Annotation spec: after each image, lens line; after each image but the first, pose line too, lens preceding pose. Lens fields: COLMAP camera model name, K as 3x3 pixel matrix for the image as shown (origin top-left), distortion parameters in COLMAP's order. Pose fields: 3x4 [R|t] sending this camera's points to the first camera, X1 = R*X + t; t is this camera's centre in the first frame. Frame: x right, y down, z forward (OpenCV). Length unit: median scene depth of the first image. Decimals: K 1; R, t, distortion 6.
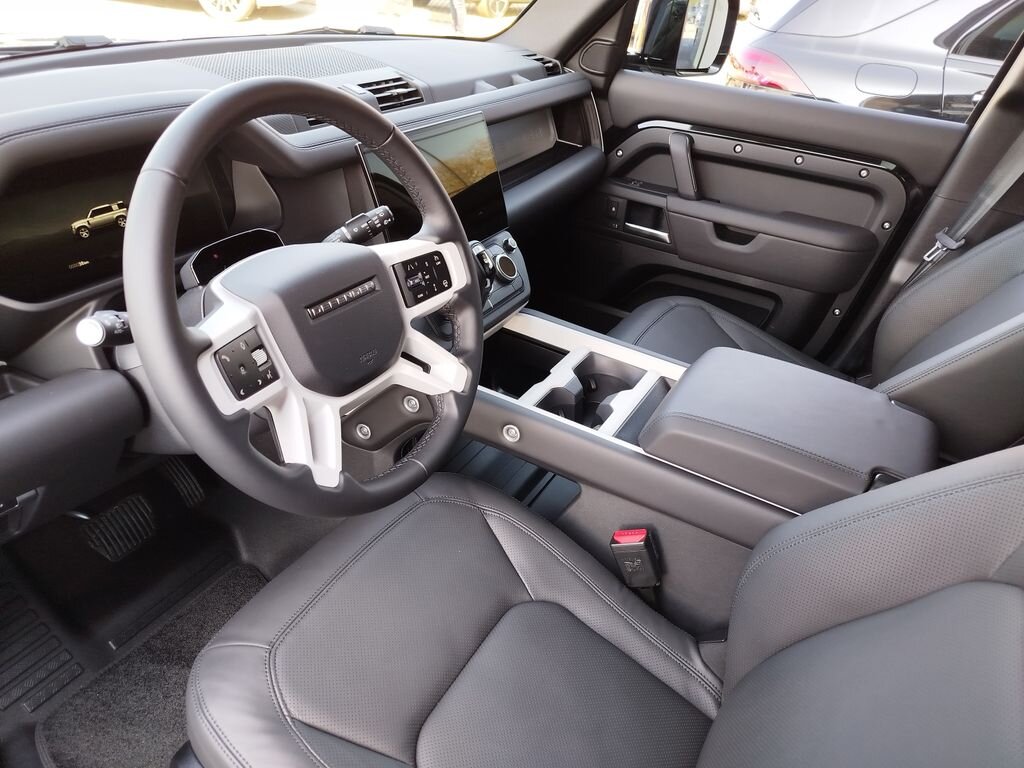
lens RADIAL K [[720.1, 0, 510.0], [0, 720.1, 382.8], [0, 0, 1]] dist [0.026682, -0.022990]
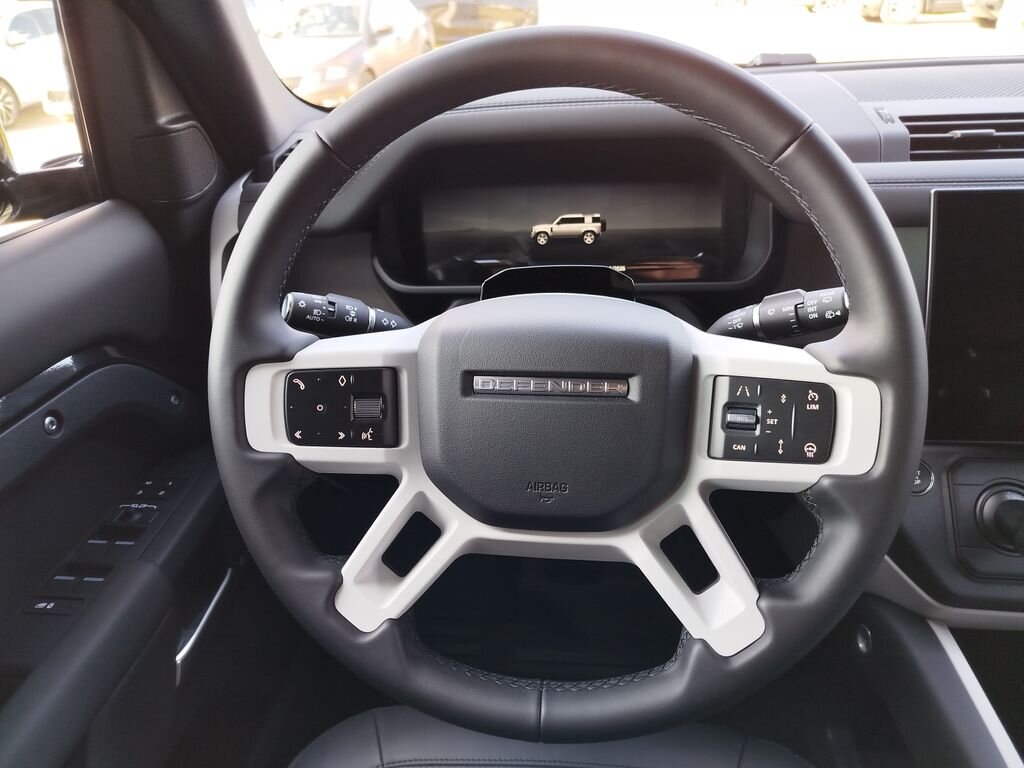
lens RADIAL K [[720.1, 0, 512.3], [0, 720.1, 385.9], [0, 0, 1]] dist [0.026682, -0.022990]
pose [[0.391296, 0.333858, -0.857570, 0.235358], [-0.412372, 0.896689, 0.160929, -0.173097], [0.822701, 0.290667, 0.488545, 0.587194]]
